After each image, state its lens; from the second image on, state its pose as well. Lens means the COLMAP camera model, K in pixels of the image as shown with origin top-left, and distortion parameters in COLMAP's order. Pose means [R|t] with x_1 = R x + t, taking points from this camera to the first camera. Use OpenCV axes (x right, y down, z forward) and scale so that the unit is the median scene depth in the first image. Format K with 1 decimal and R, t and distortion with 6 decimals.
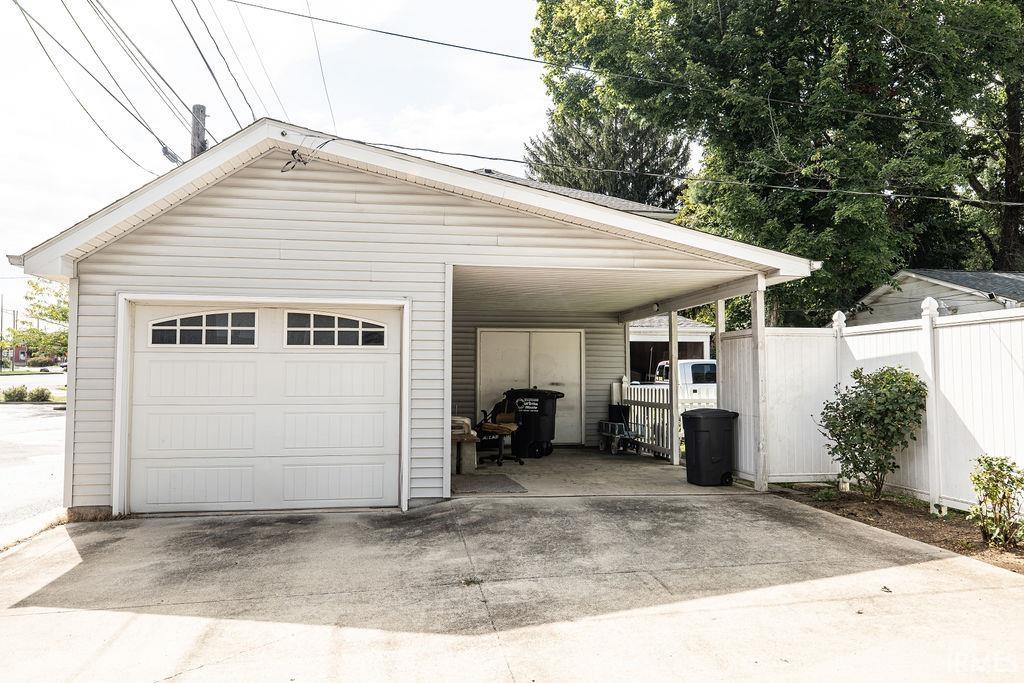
lens RADIAL K [[716.1, 0, 511.9], [0, 716.1, 341.6], [0, 0, 1]] dist [-0.006032, 0.006034]
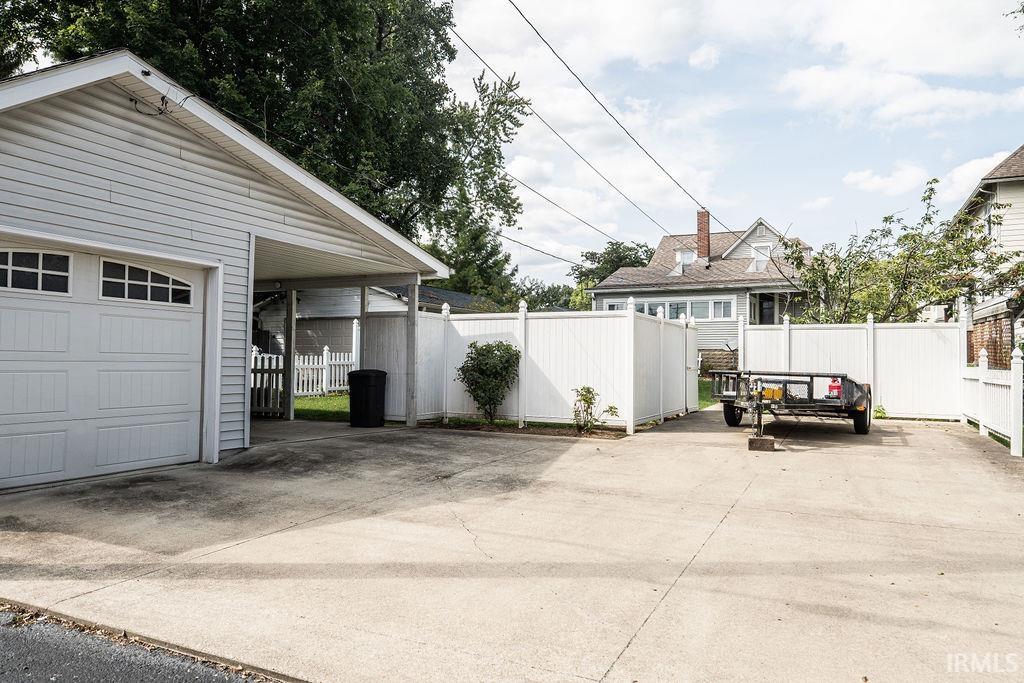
lens RADIAL K [[716.1, 0, 508.0], [0, 716.1, 341.6], [0, 0, 1]] dist [-0.006032, 0.006034]
pose [[0.564810, 0.030307, 0.824664, -0.767818], [-0.049944, 0.998749, -0.002498, 0.038834], [-0.823708, -0.039776, 0.565617, 0.057697]]
